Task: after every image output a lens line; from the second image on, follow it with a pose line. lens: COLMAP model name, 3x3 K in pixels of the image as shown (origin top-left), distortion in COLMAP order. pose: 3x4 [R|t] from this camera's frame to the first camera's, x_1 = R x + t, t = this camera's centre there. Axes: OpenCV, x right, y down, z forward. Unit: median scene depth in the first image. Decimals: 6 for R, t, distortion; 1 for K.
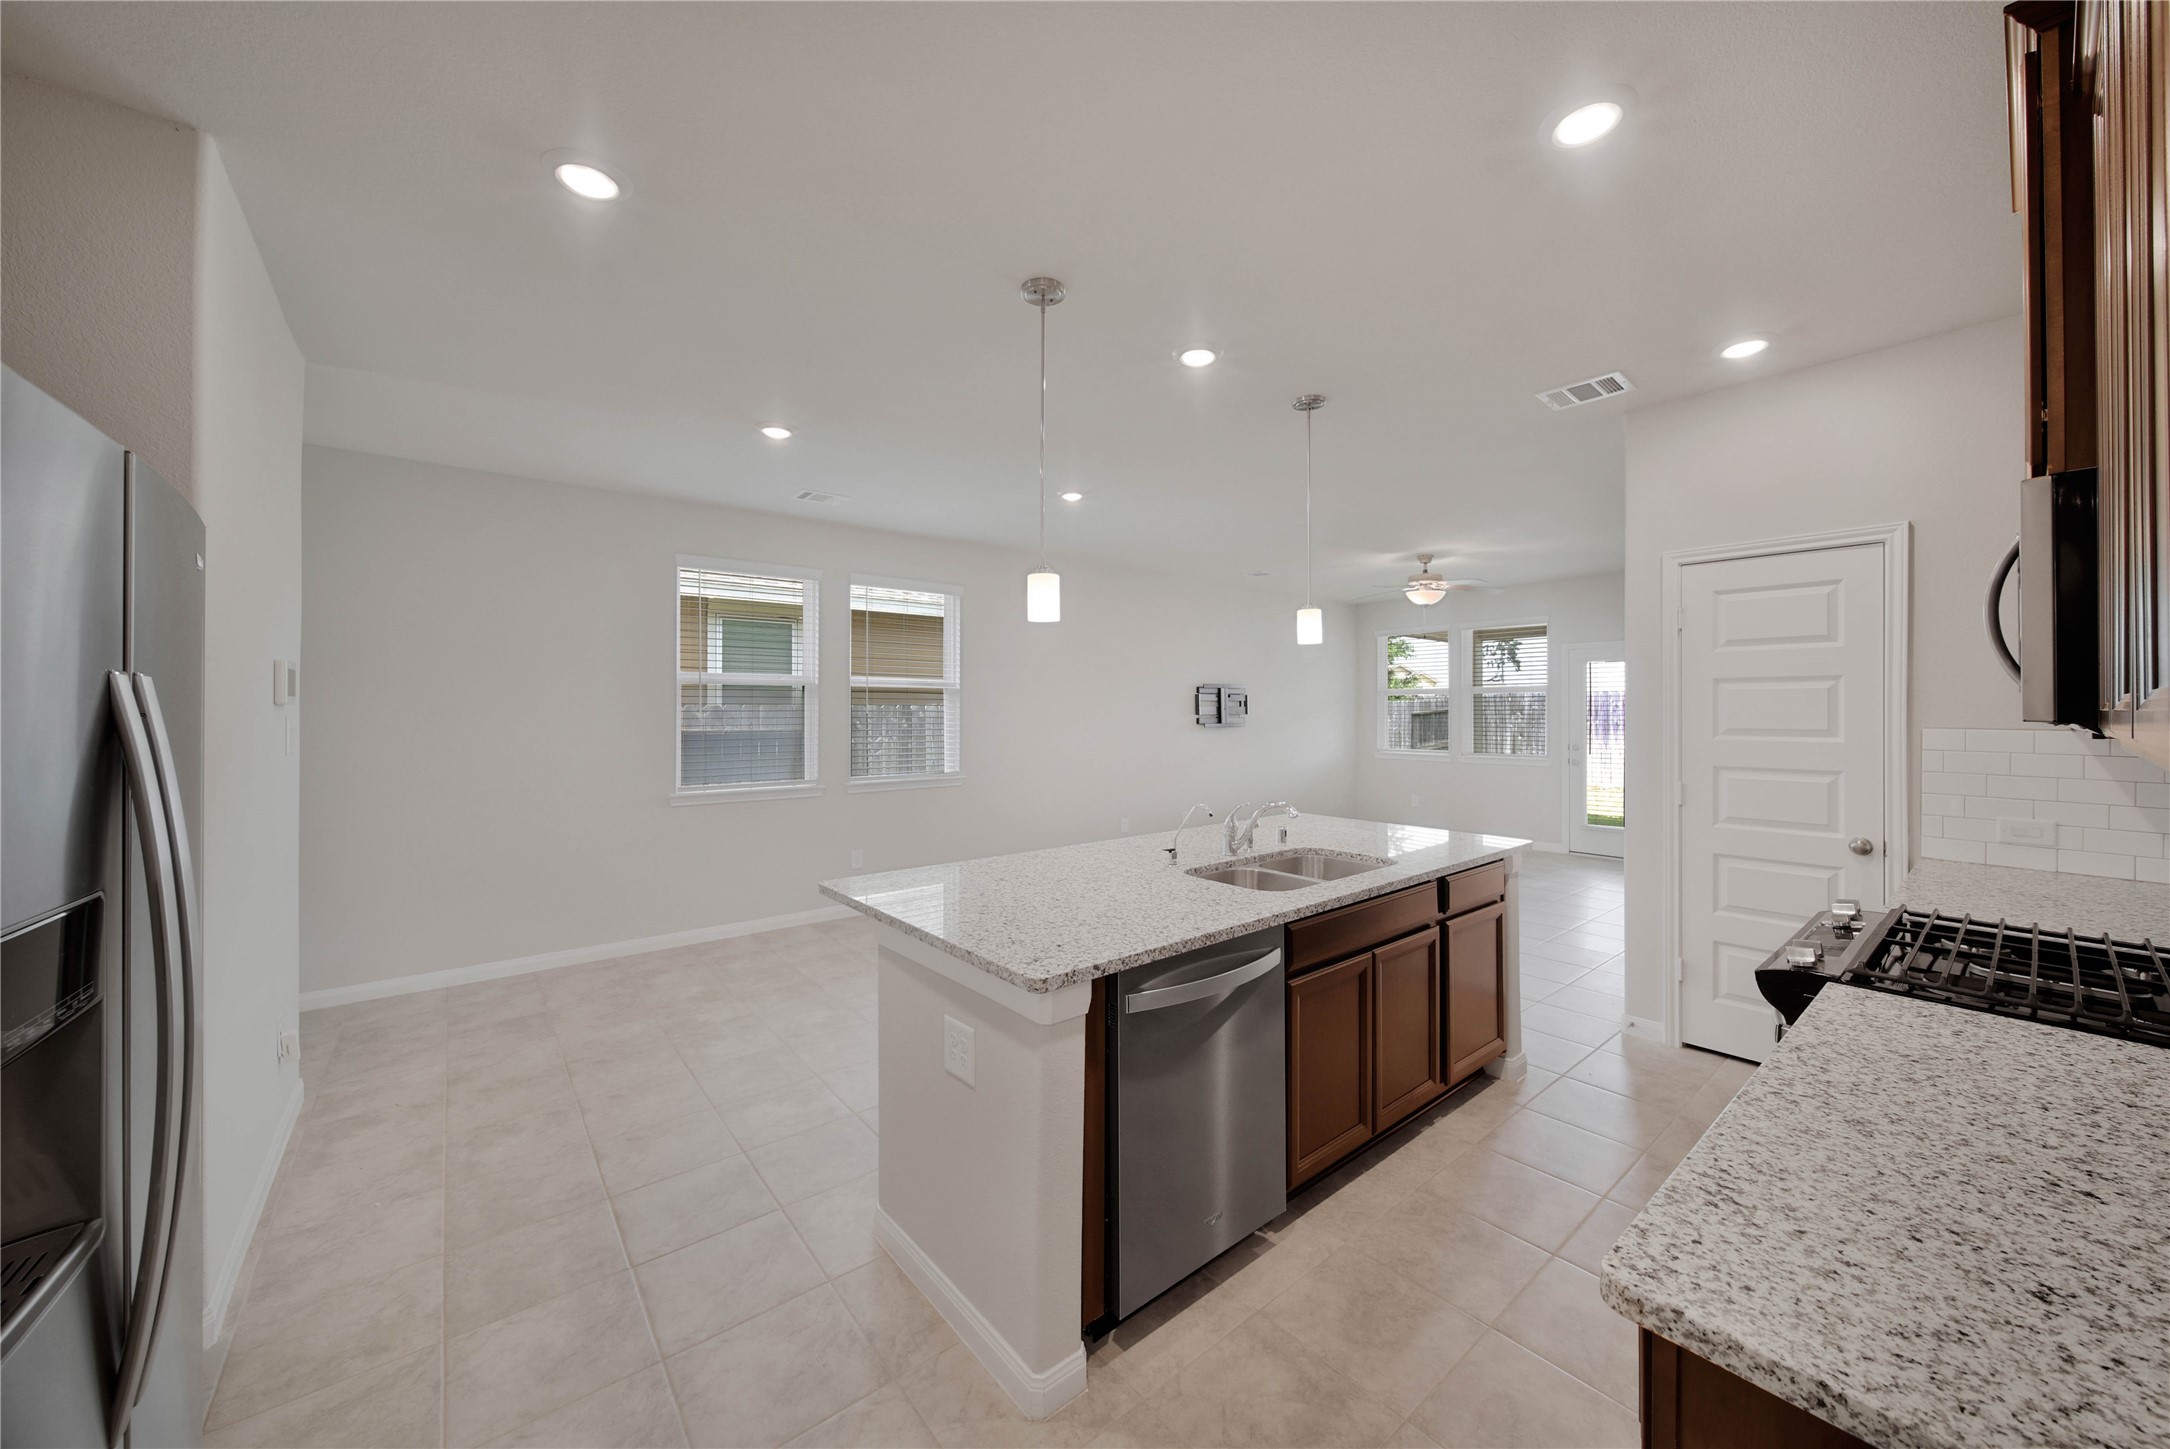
lens RADIAL K [[773.4, 0, 1076.0], [0, 773.4, 702.2], [0, 0, 1]] dist [-0.002316, -0.001539]
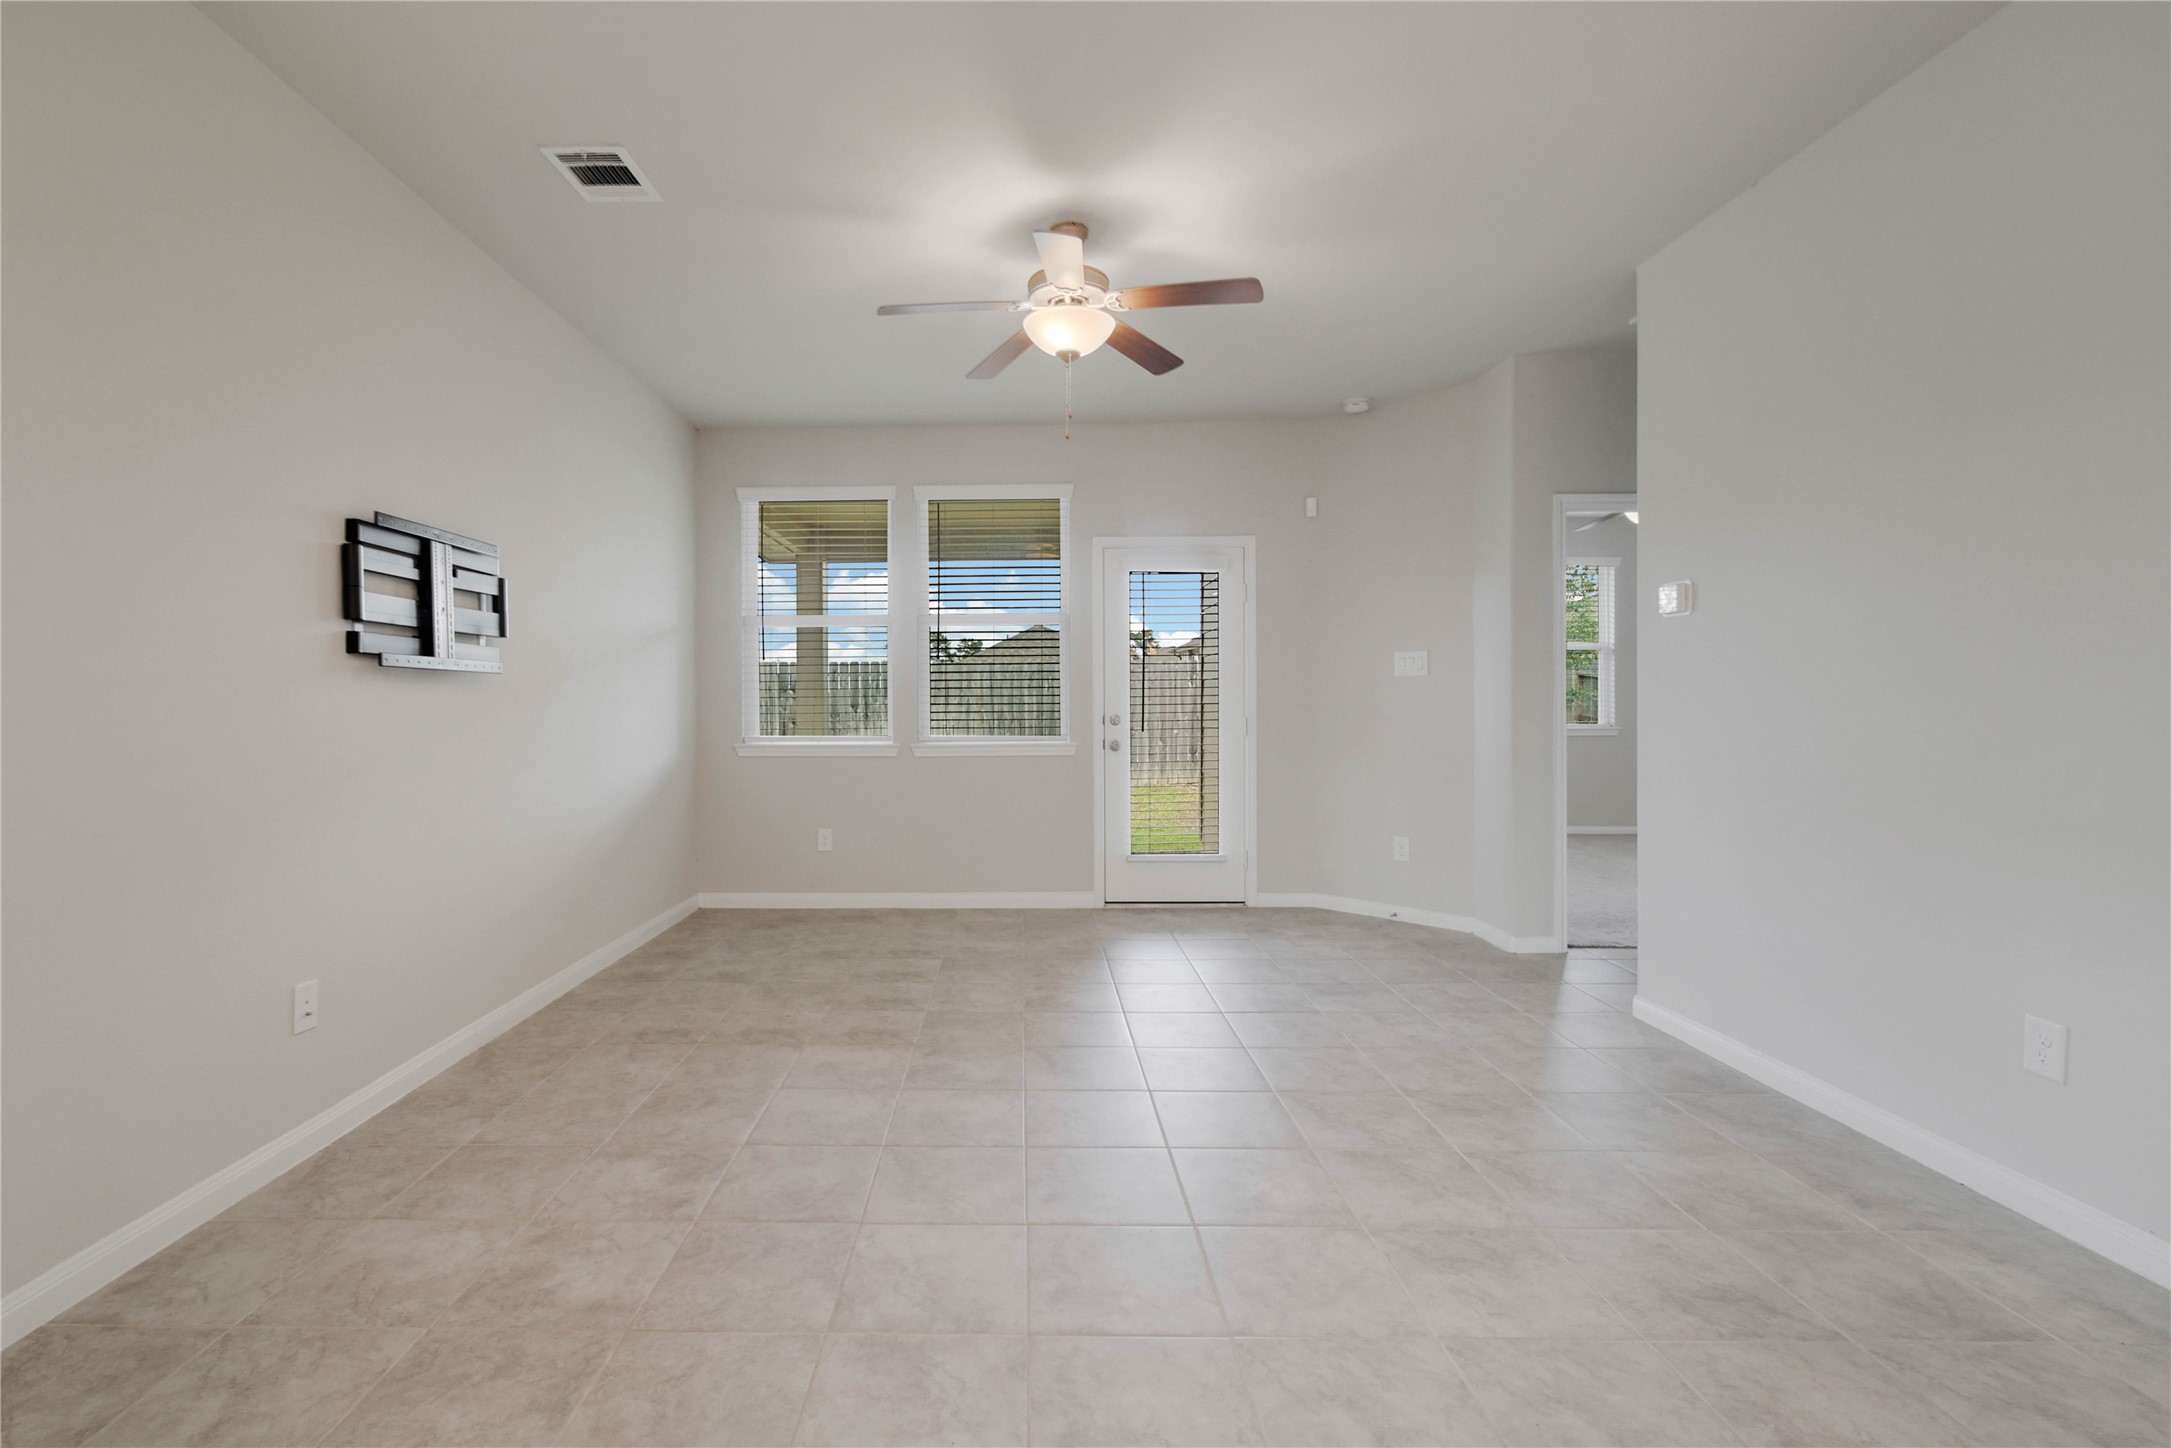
lens RADIAL K [[974.0, 0, 1011.8], [0, 974.0, 707.3], [0, 0, 1]] dist [-0.004867, -0.001065]
pose [[0.645565, -0.001974, 0.763702, 0.054008], [-0.005702, 0.999956, 0.007405, 0.050758], [-0.763684, -0.009135, 0.645526, 0.700667]]
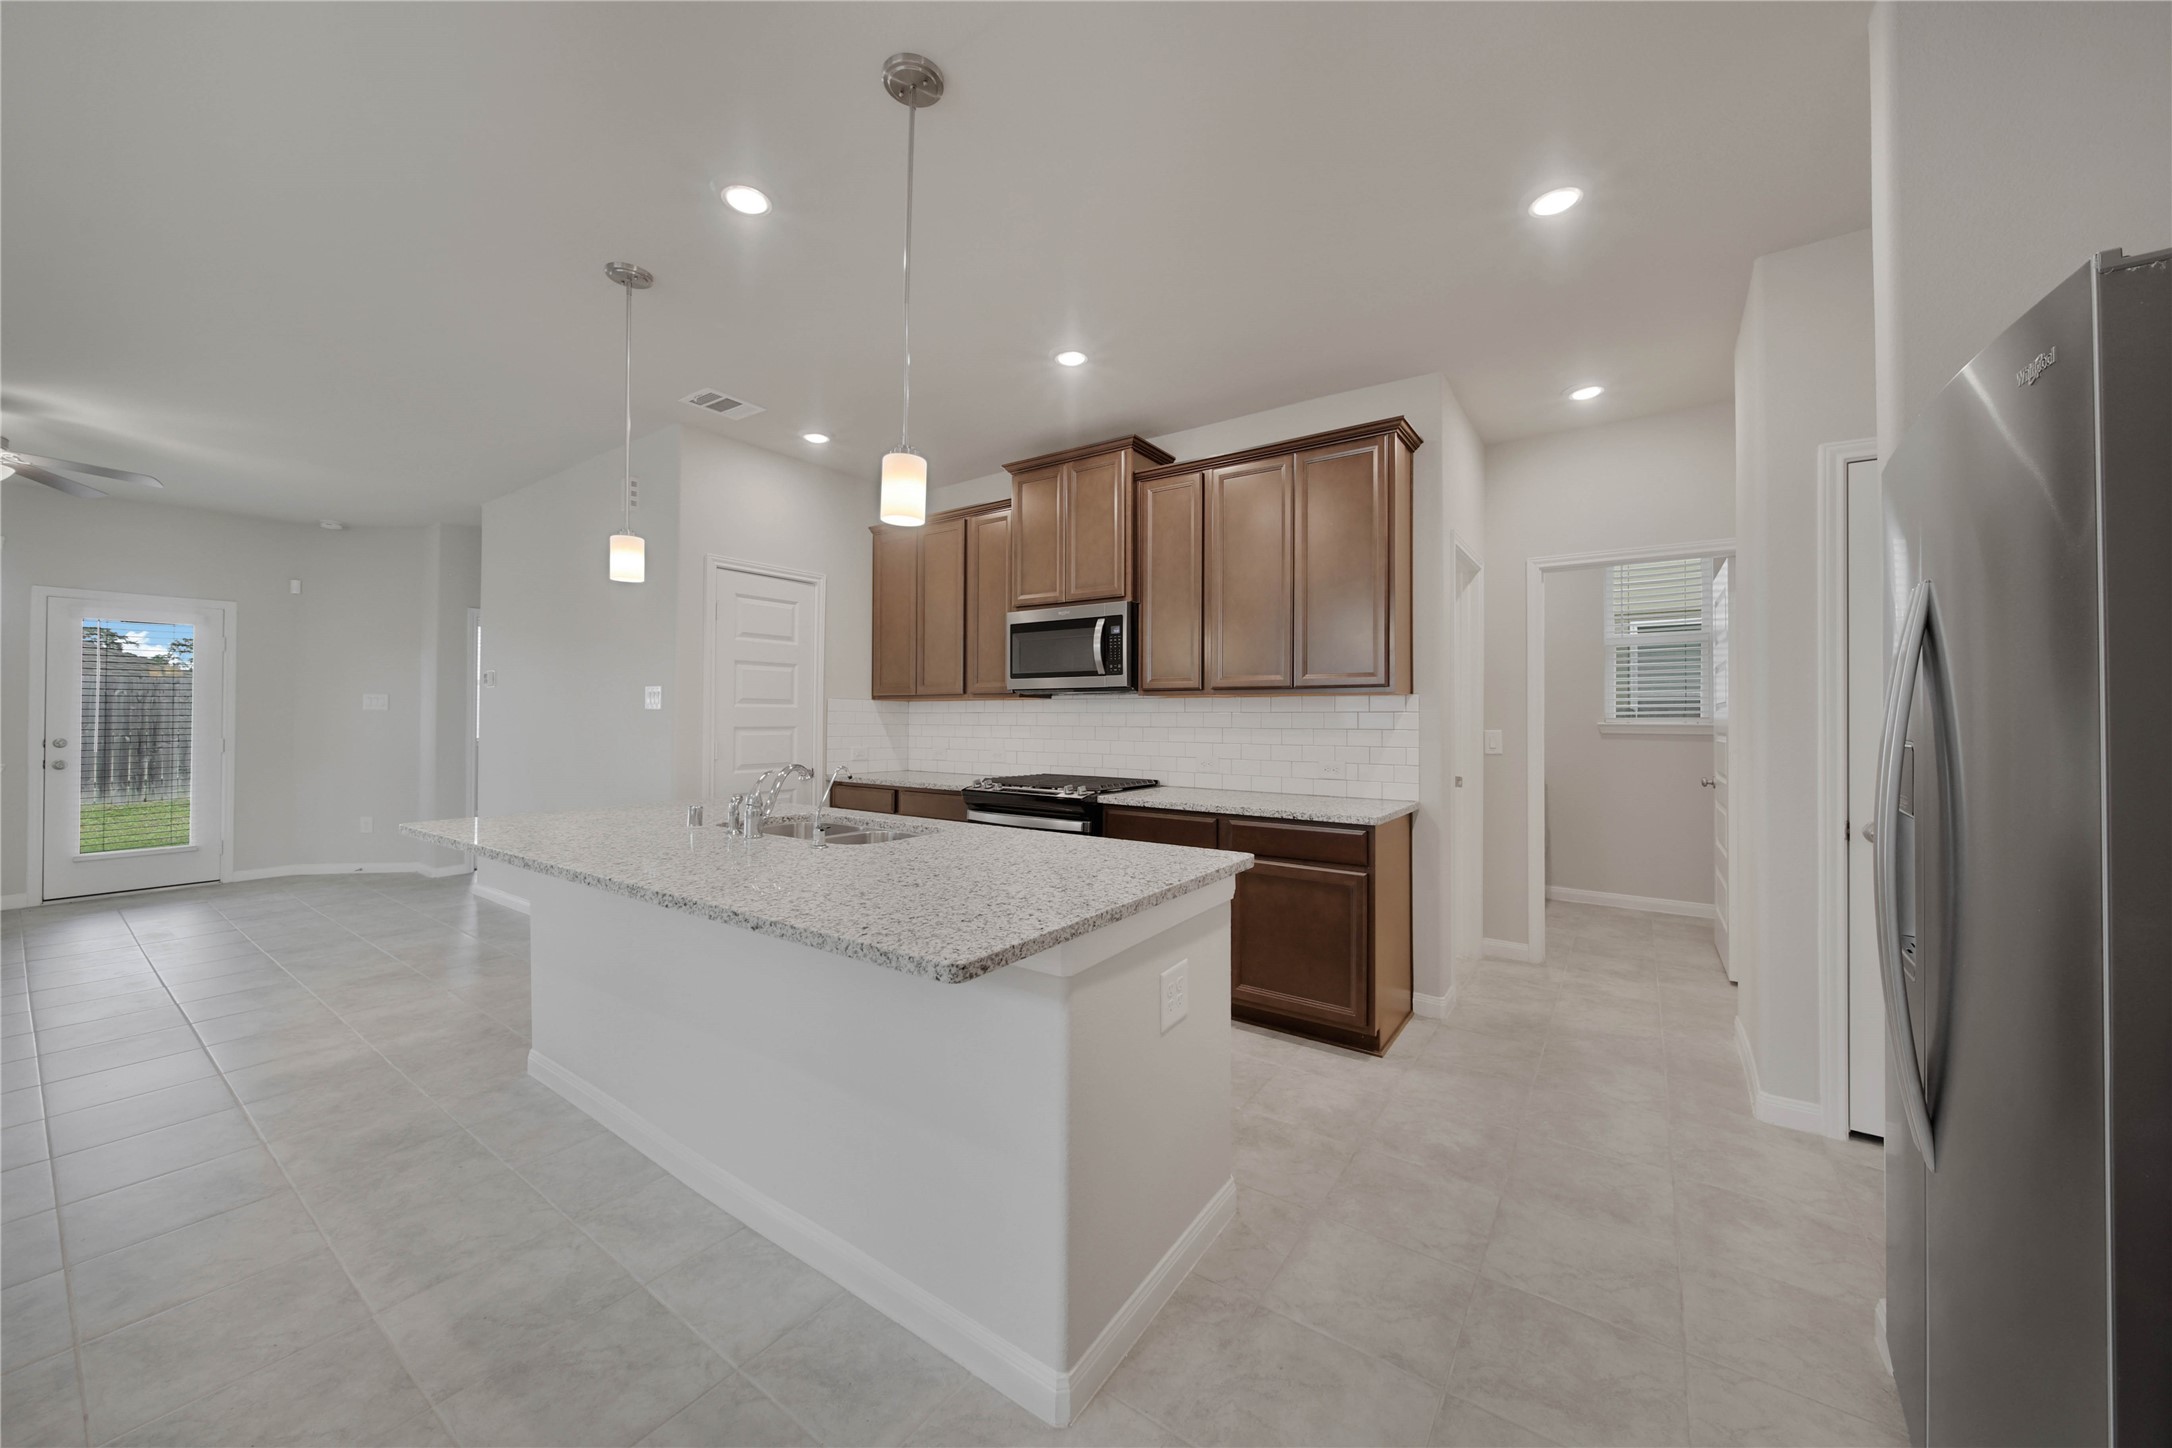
lens RADIAL K [[774.1, 0, 1093.1], [0, 774.1, 710.0], [0, 0, 1]] dist [-0.002316, -0.001539]
pose [[-0.272652, 0.009682, 0.962064, -0.287911], [-0.012658, 0.999827, -0.013649, 0.030860], [-0.962030, -0.015899, -0.272482, 0.373555]]
